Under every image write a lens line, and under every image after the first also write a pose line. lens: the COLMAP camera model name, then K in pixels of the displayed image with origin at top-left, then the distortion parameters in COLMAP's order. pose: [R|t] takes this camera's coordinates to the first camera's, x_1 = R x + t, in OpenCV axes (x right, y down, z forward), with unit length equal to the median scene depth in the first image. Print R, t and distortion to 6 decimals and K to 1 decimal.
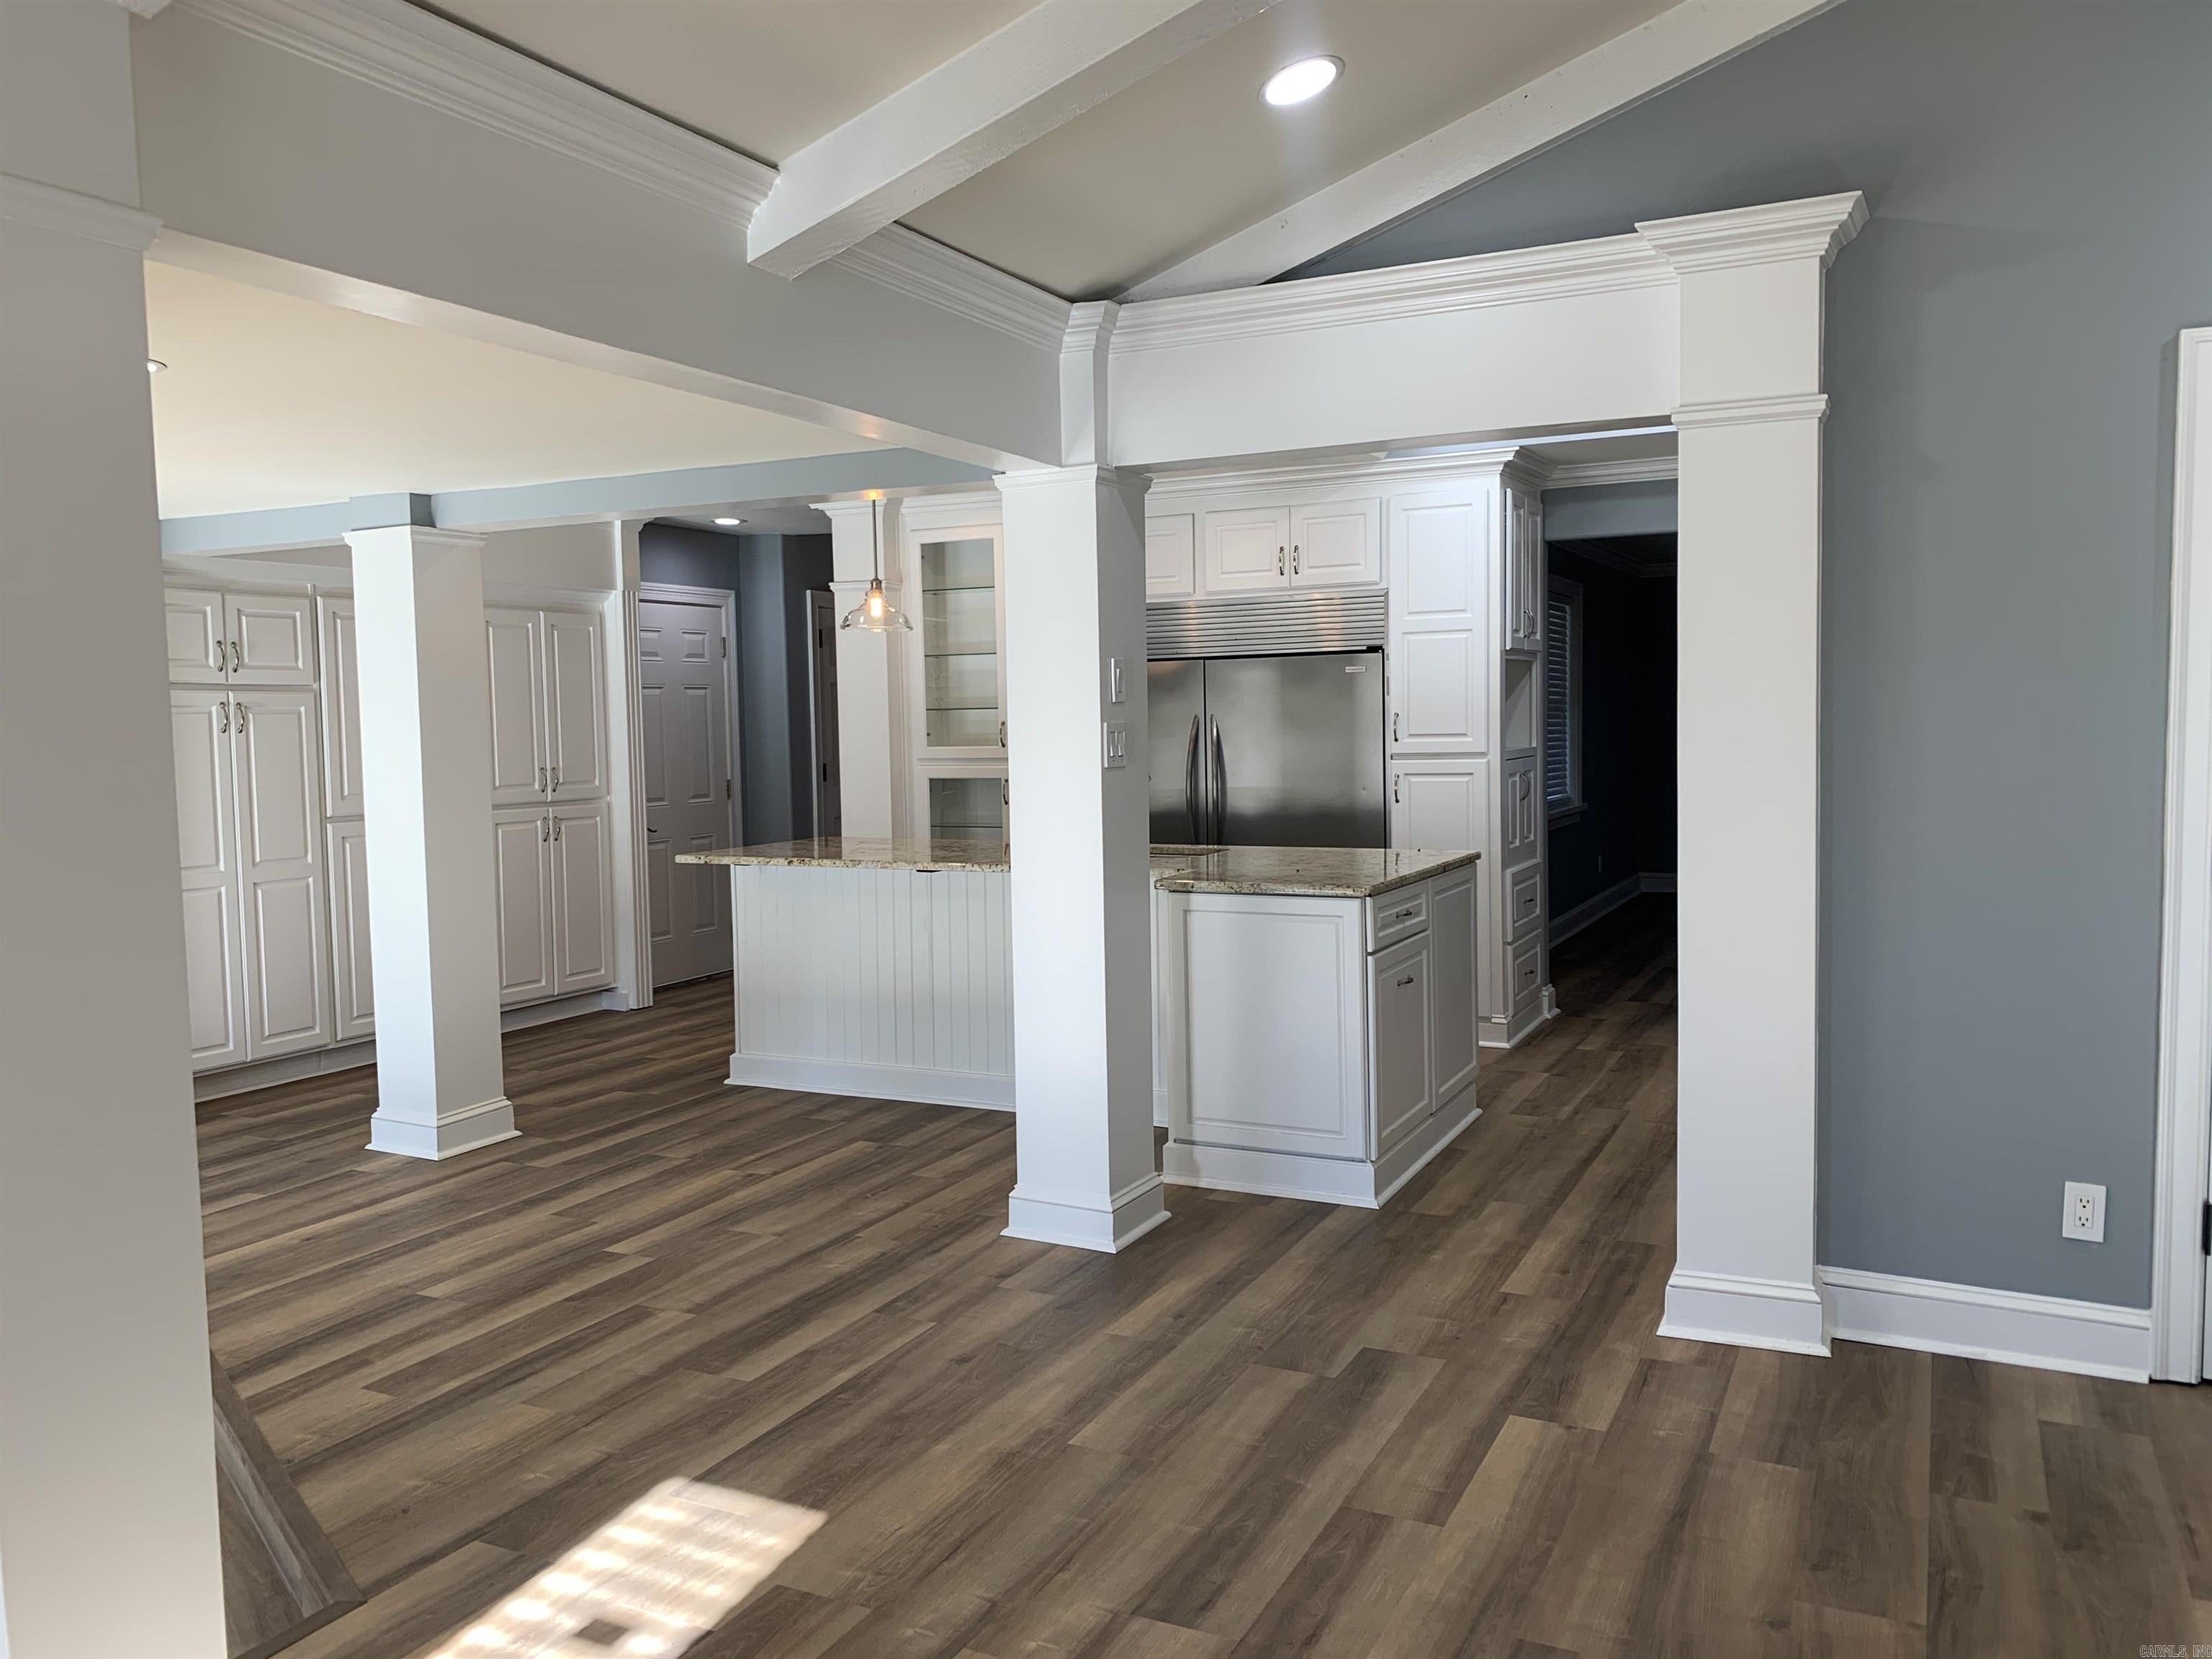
lens RADIAL K [[1675.5, 0, 1114.2], [0, 1675.5, 808.6], [0, 0, 1]] dist [0.047330, -0.061742]
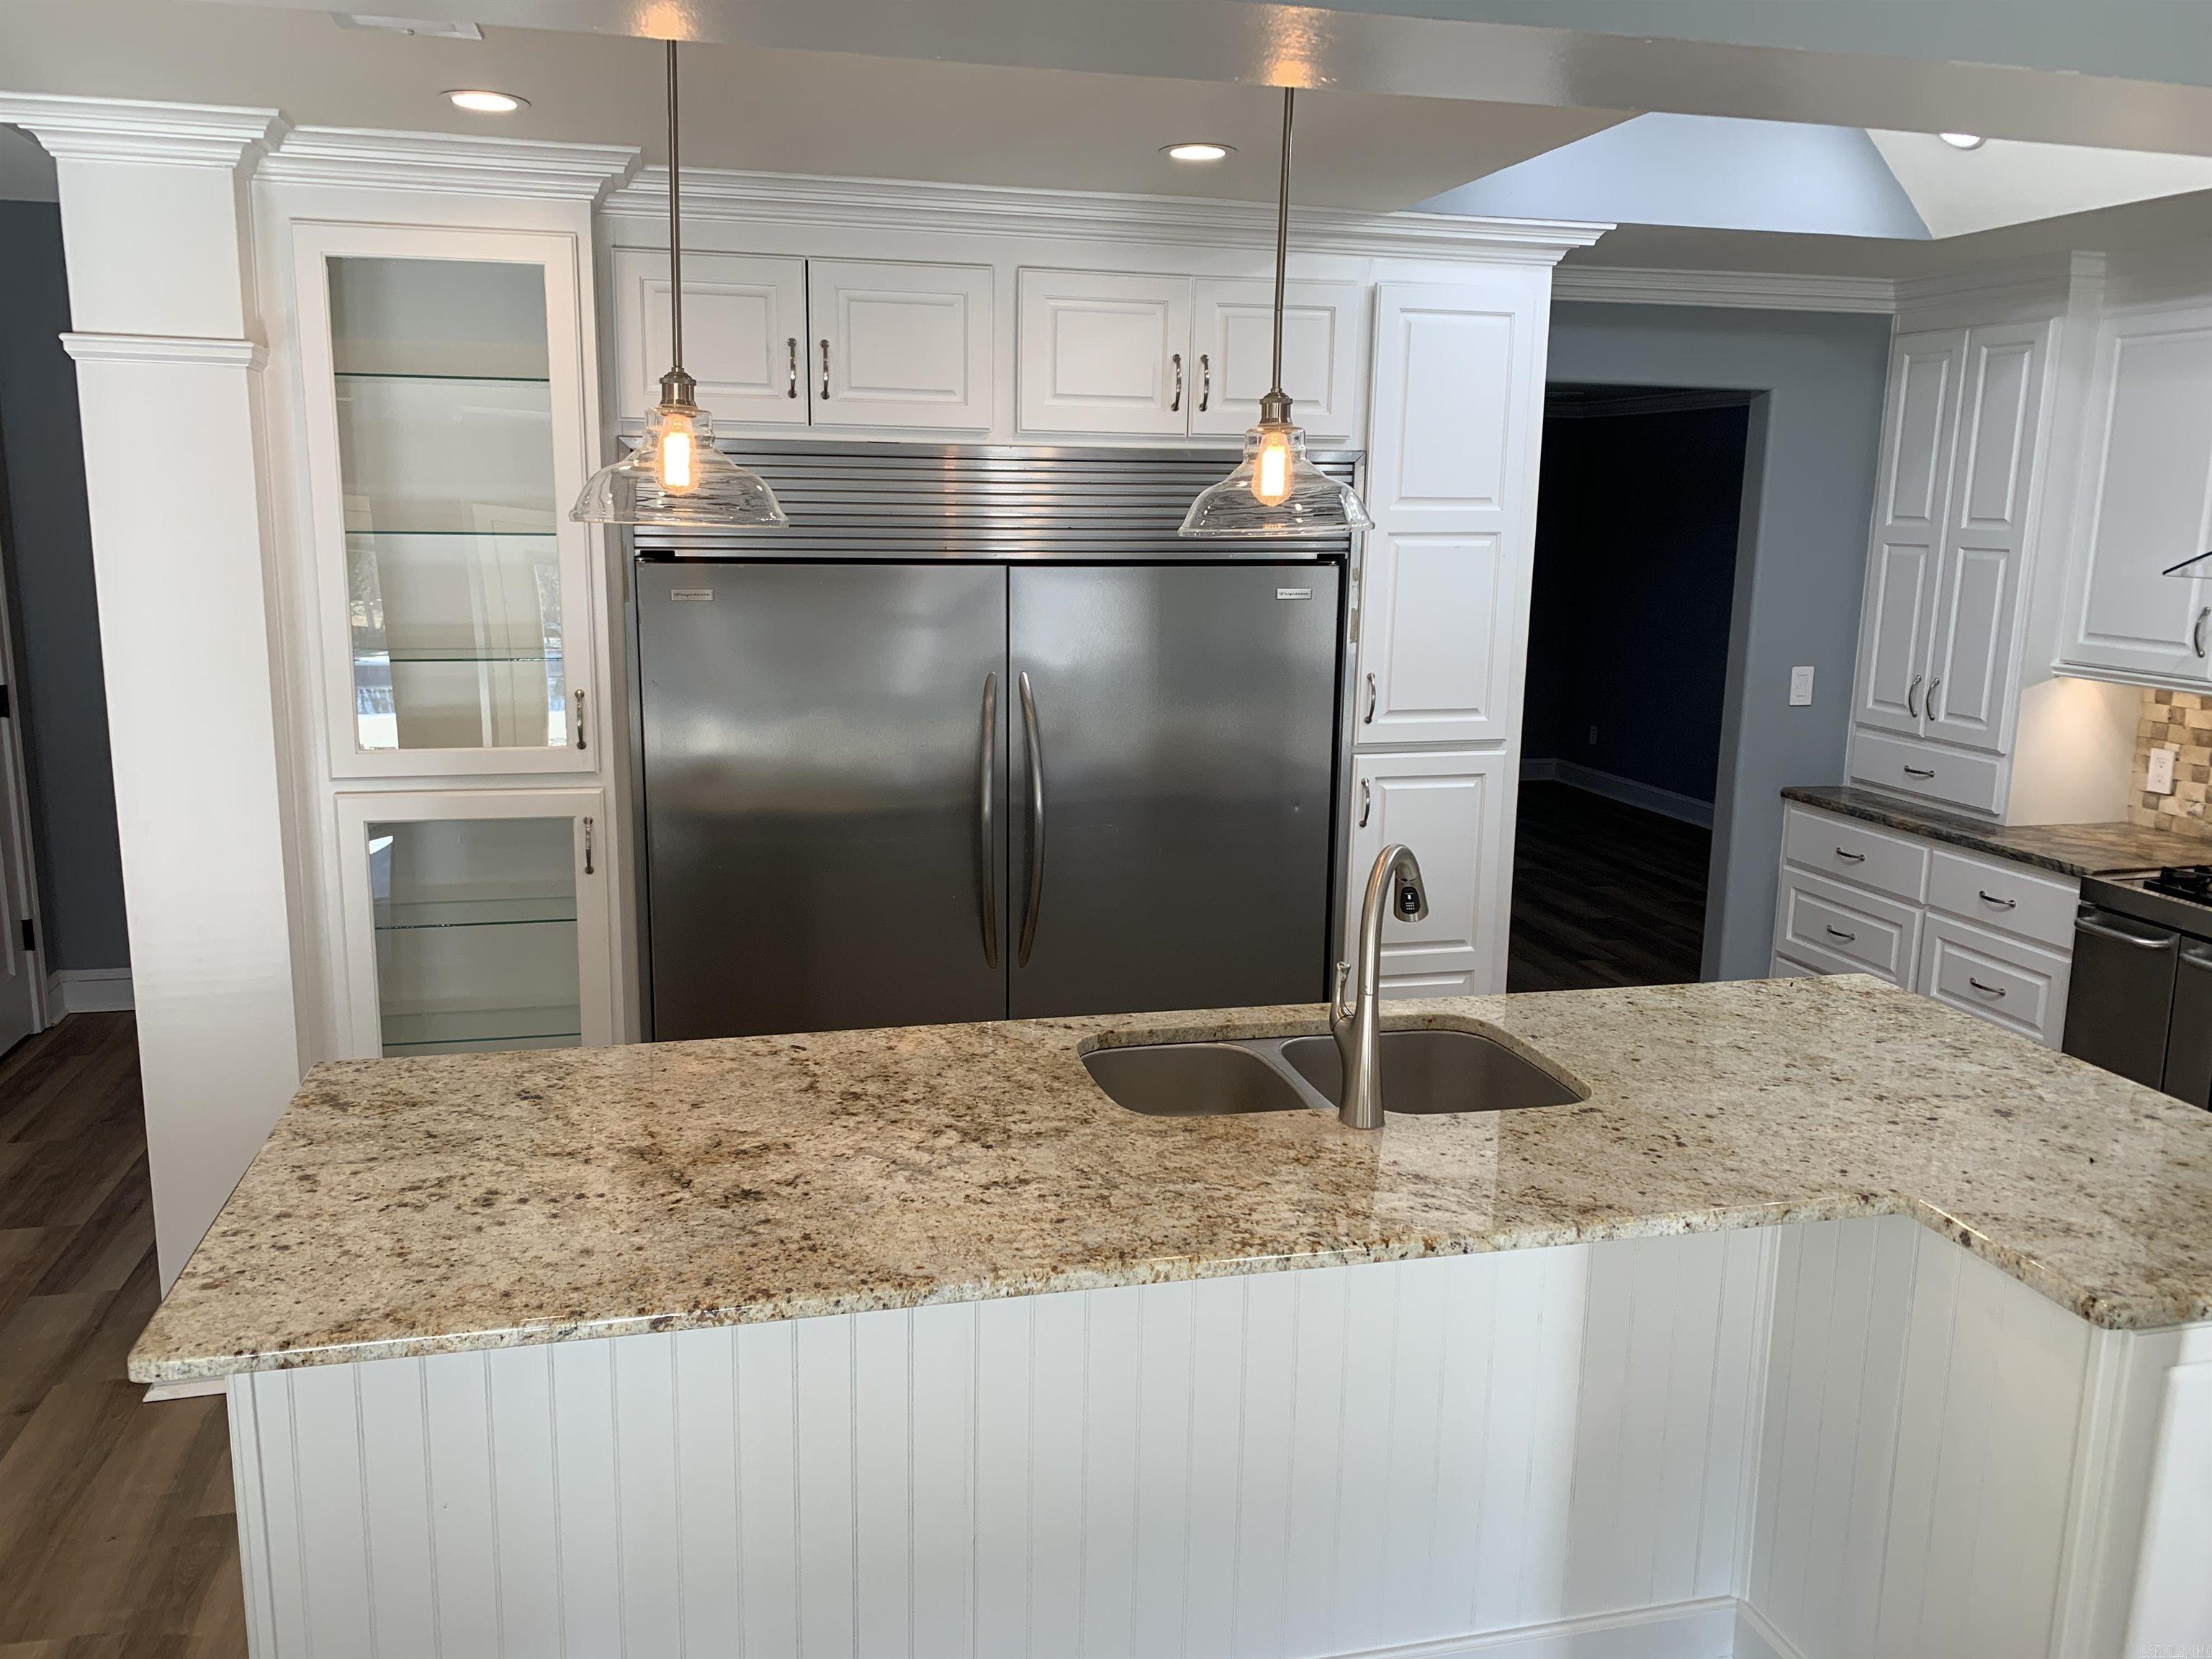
lens RADIAL K [[1675.5, 0, 1107.1], [0, 1675.5, 824.8], [0, 0, 1]] dist [0.047330, -0.061742]
pose [[0.765148, -0.092093, 0.637234, -0.301626], [0.006933, 0.990839, 0.134871, -0.092750], [-0.643817, -0.098778, 0.758777, 0.681561]]
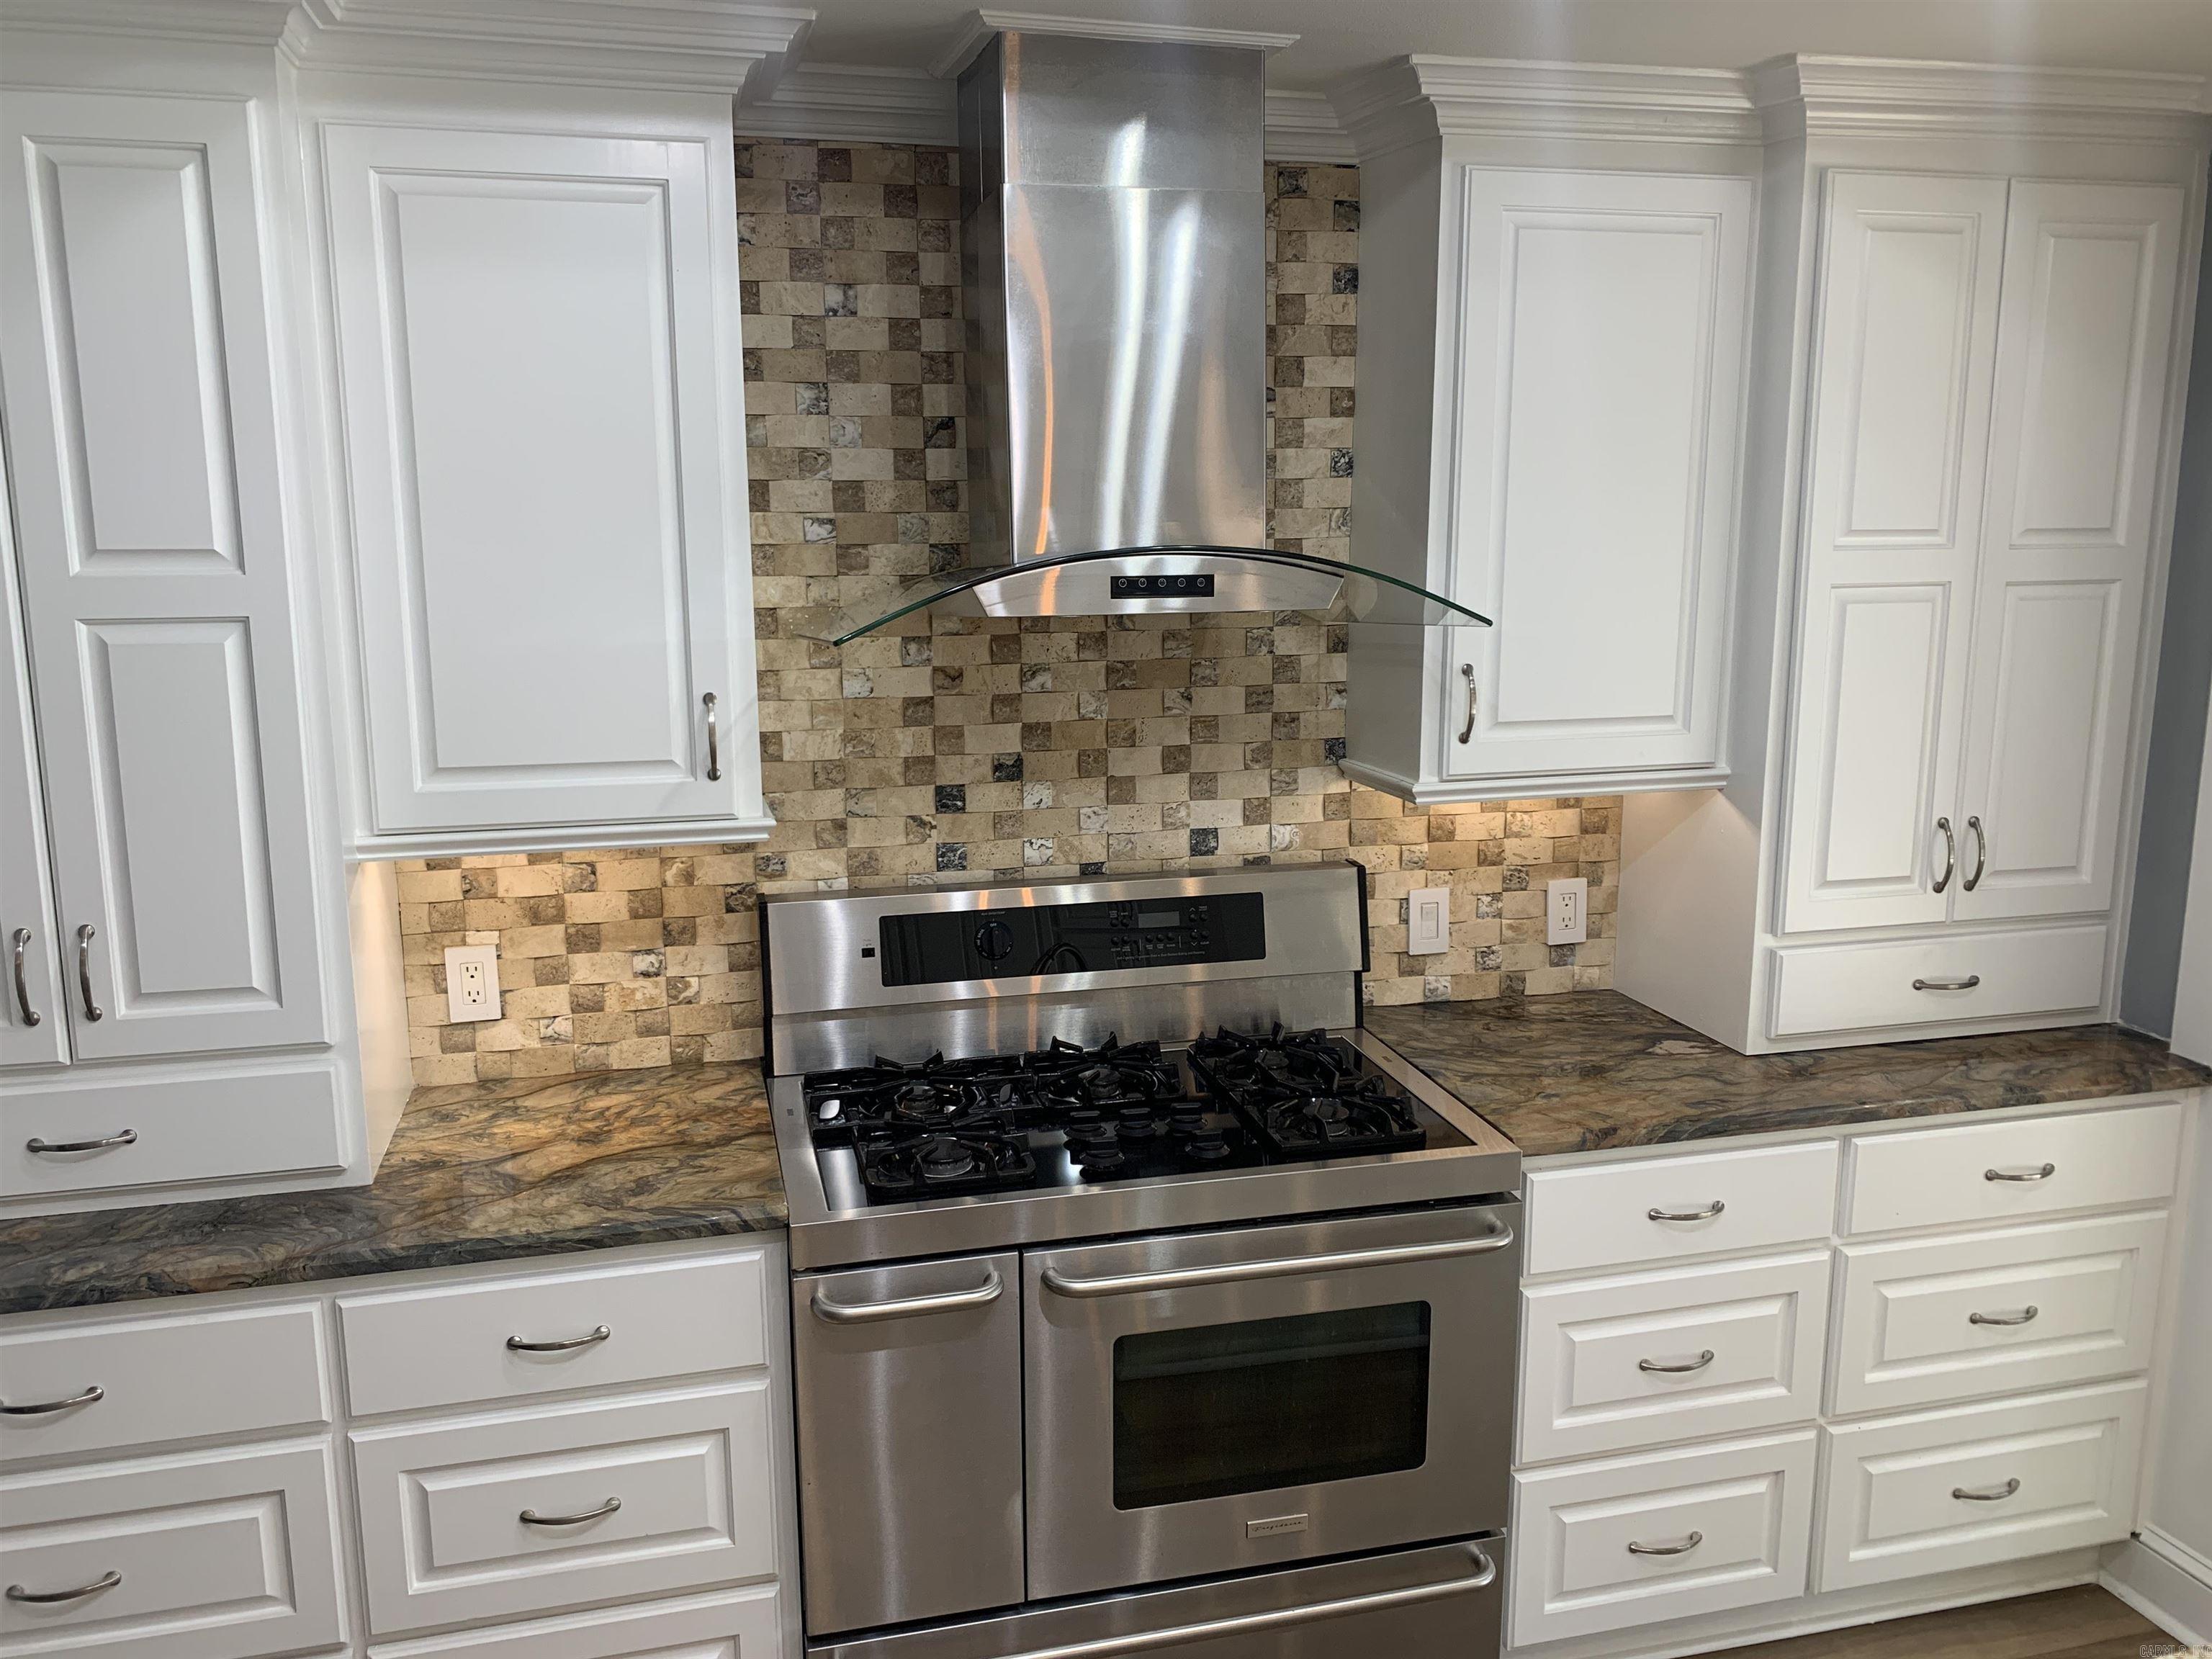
lens RADIAL K [[1675.5, 0, 1094.2], [0, 1675.5, 826.6], [0, 0, 1]] dist [0.047330, -0.061742]
pose [[-0.642682, -0.114577, 0.757517, 0.112979], [0.062167, 0.977694, 0.200622, -0.124786], [-0.763607, 0.176029, -0.621224, 1.080683]]
